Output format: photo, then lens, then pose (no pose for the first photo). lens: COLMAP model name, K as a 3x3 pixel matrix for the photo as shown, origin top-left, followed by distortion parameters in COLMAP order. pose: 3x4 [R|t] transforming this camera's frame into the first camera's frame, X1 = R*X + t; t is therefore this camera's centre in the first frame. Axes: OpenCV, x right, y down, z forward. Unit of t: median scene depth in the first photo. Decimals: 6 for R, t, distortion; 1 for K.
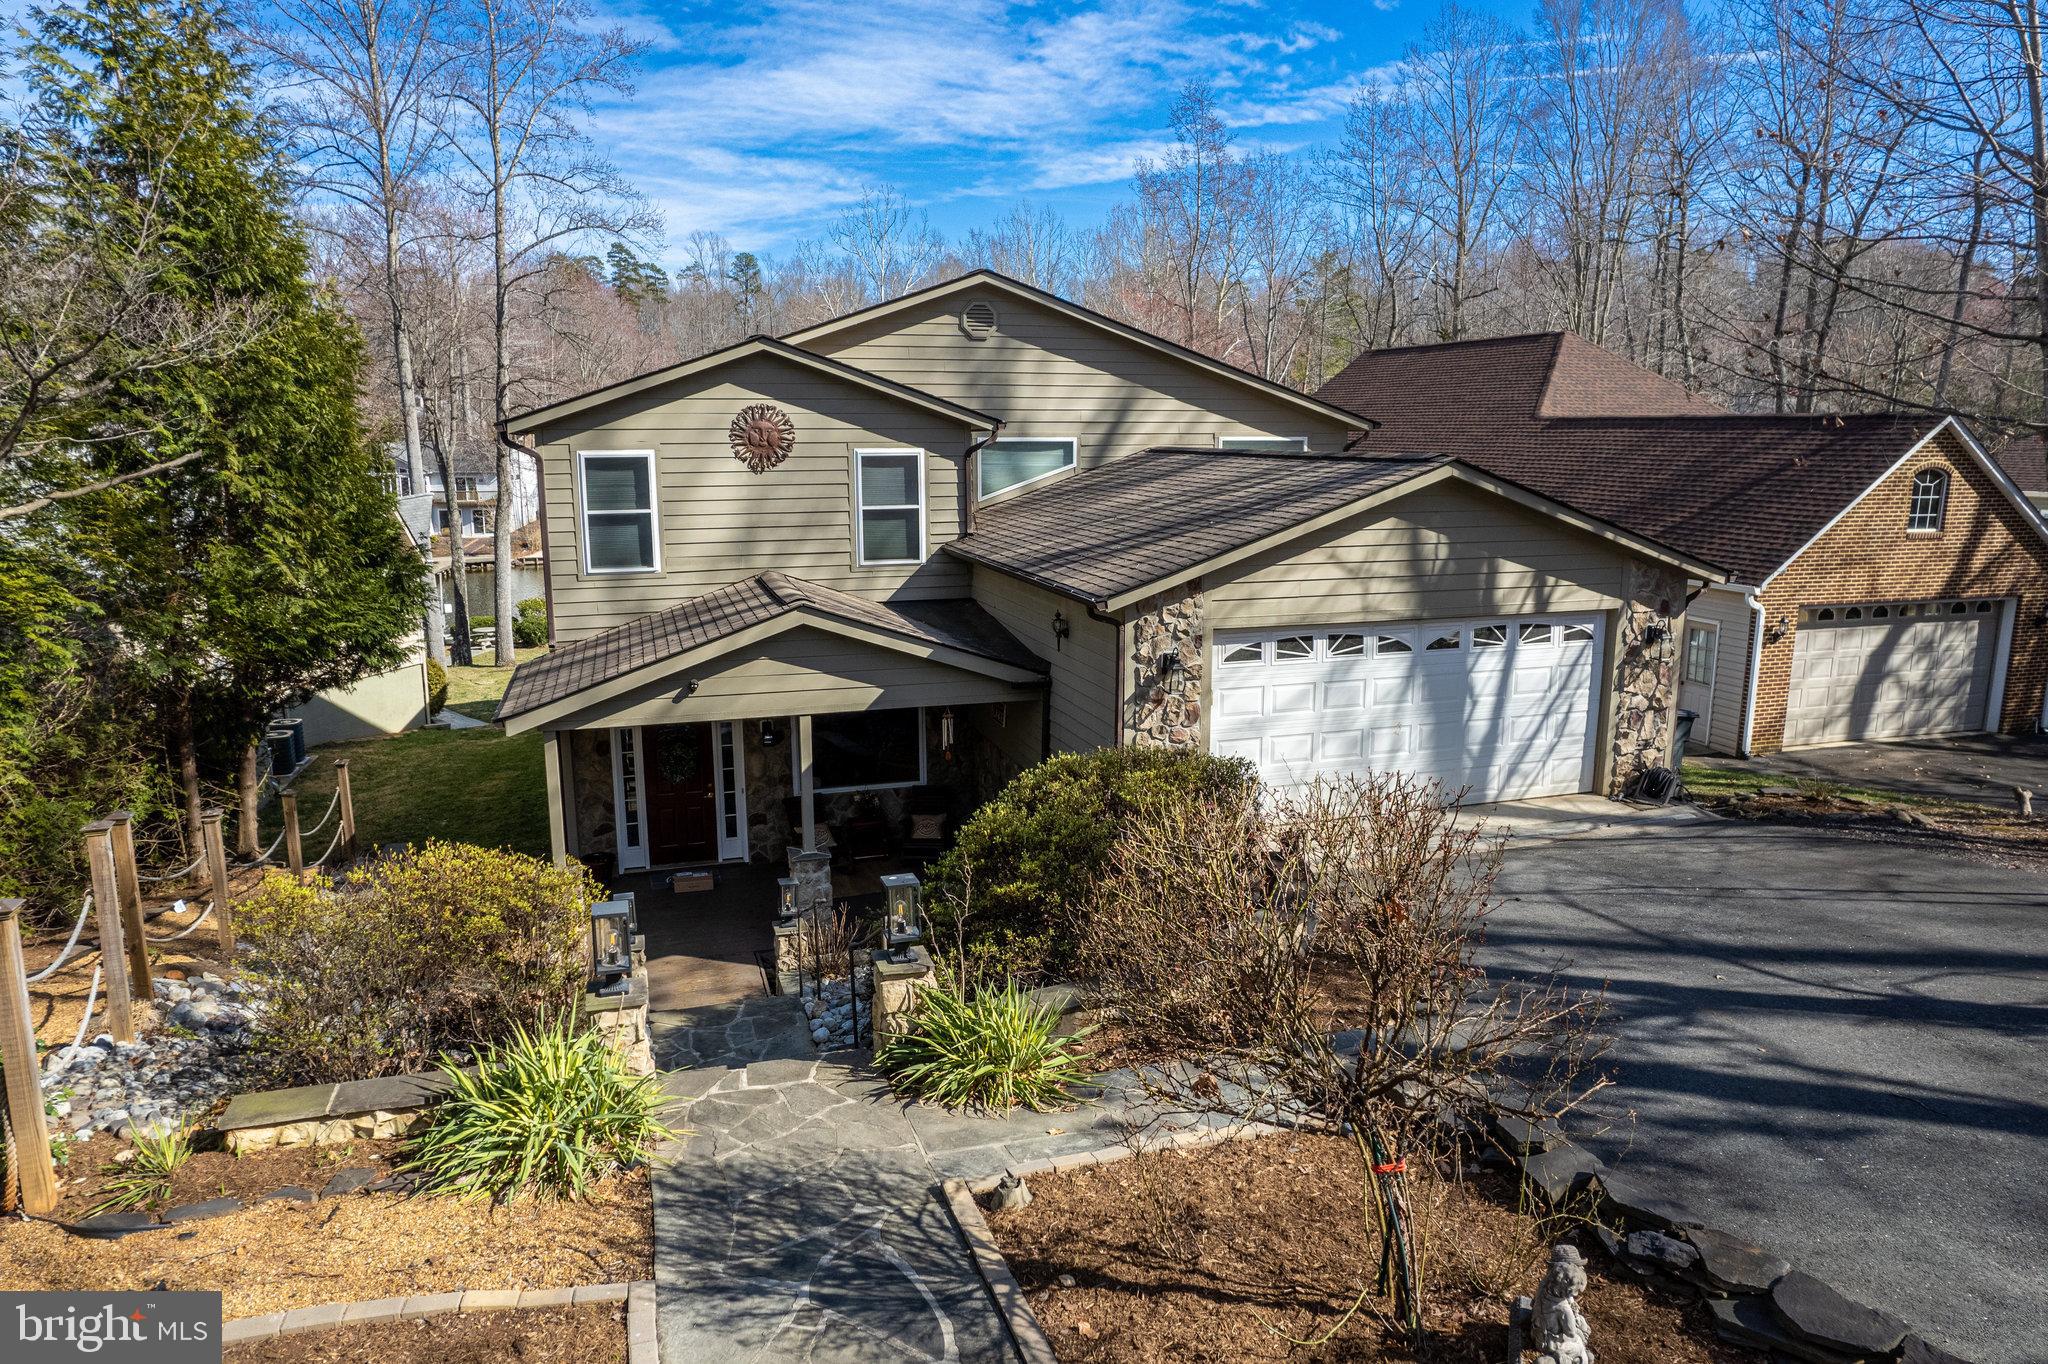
lens RADIAL K [[1318.1, 0, 1017.0], [0, 1318.1, 676.9], [0, 0, 1]] dist [-0.087848, 0.085293]
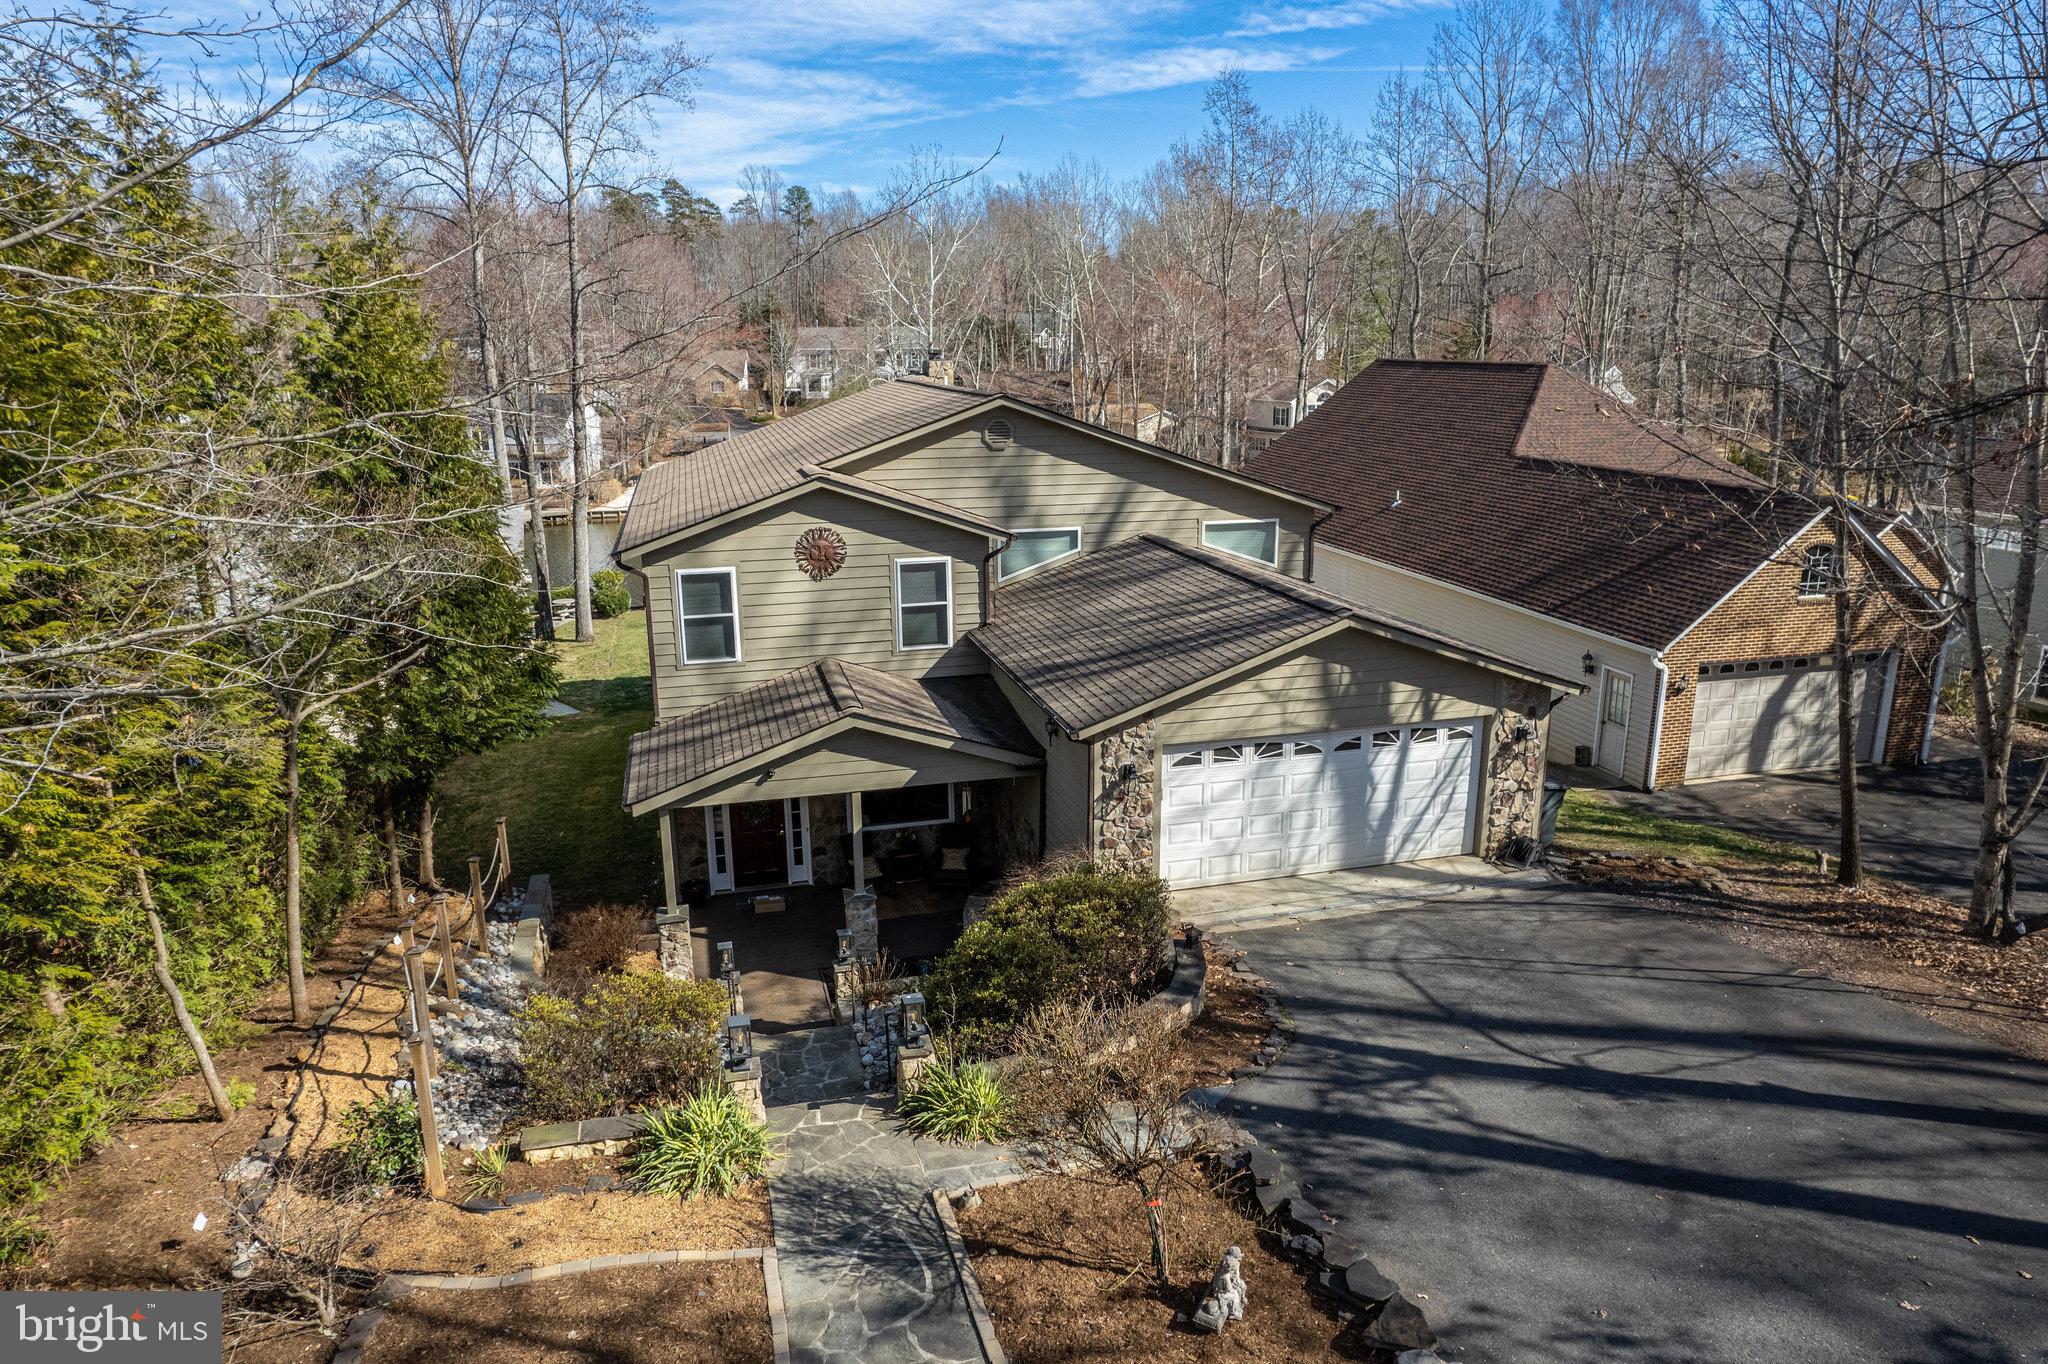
lens RADIAL K [[1318.1, 0, 1017.0], [0, 1318.1, 676.9], [0, 0, 1]] dist [-0.087848, 0.085293]
pose [[0.999171, 0.004596, -0.040444, 0.052808], [-0.002022, 0.997982, 0.063458, -0.176681], [0.040654, -0.063323, 0.997165, -0.299754]]
